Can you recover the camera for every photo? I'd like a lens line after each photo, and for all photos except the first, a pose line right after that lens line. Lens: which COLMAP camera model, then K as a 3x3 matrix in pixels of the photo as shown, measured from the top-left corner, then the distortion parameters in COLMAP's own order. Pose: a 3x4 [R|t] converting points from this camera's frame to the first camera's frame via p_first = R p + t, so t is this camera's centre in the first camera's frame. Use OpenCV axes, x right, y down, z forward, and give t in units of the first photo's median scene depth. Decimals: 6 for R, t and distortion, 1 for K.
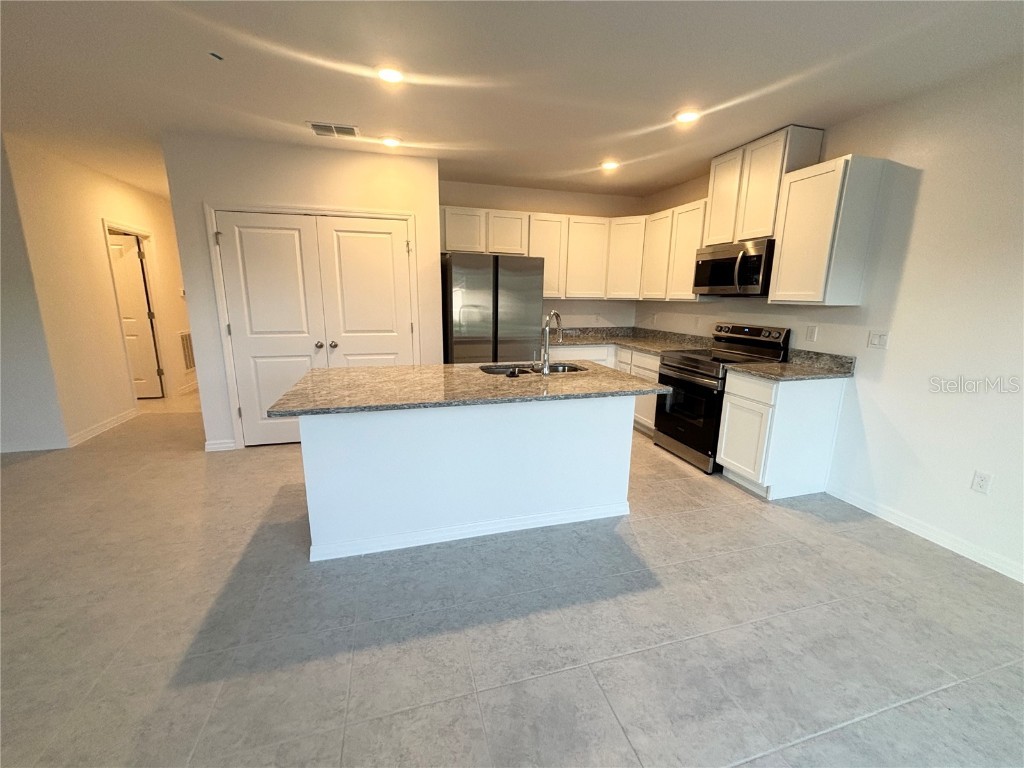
lens RADIAL K [[415.9, 0, 513.4], [0, 415.9, 380.3], [0, 0, 1]] dist [0.000954, 0.000645]
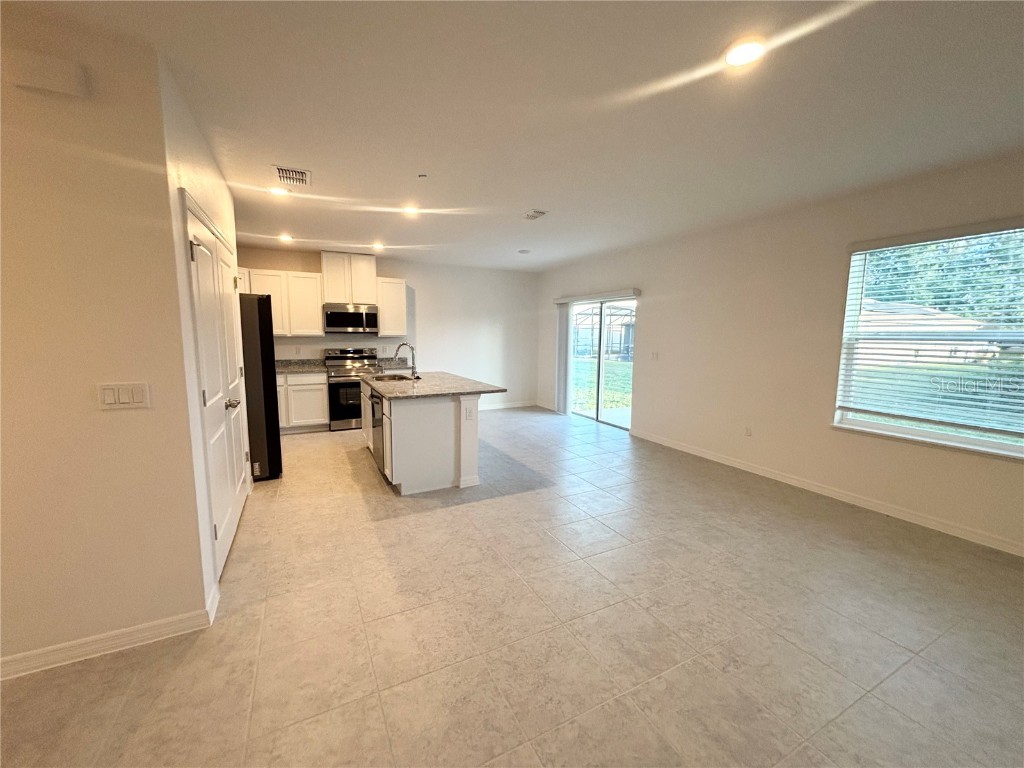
lens RADIAL K [[408.6, 0, 512.0], [0, 408.6, 384.0], [0, 0, 1]] dist [0.012302, 0.000000]
pose [[-0.194747, -0.137106, 0.971224, -1.332711], [0.185820, 0.967094, 0.173783, -0.163234], [-0.963091, 0.214317, -0.162861, 0.648207]]
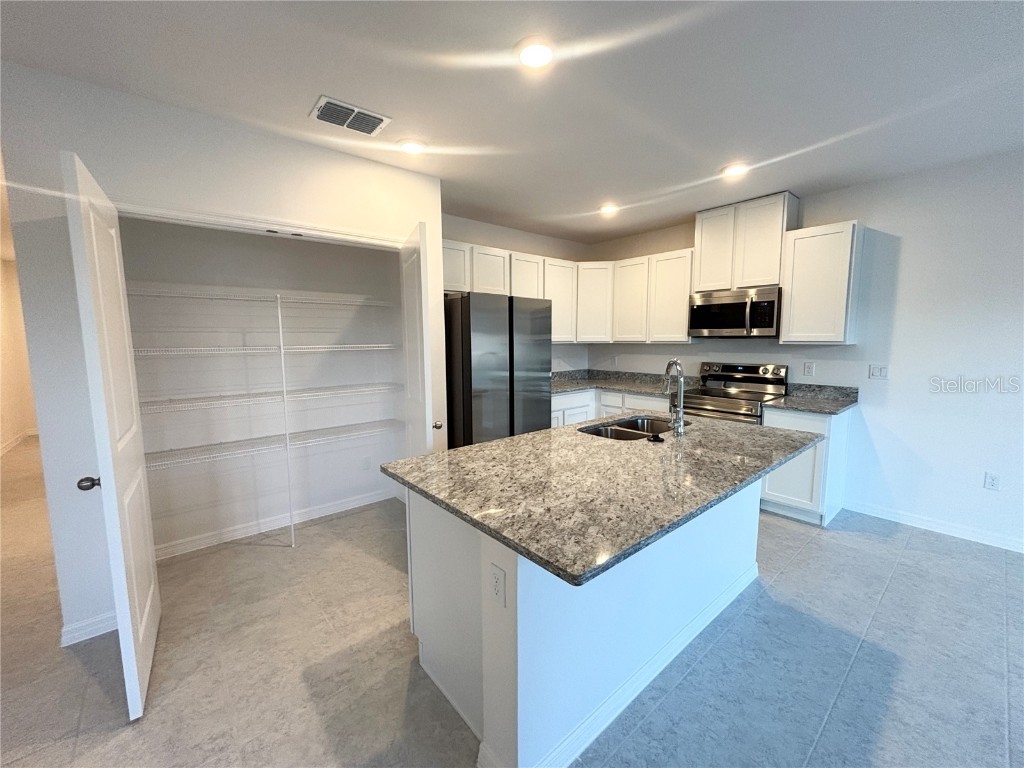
lens RADIAL K [[415.9, 0, 513.4], [0, 415.9, 380.3], [0, 0, 1]] dist [0.000954, 0.000645]
pose [[0.910104, -0.061857, 0.409738, -0.423893], [0.101542, 0.991940, -0.075792, -0.067545], [-0.401747, 0.110584, 0.909049, 0.255183]]
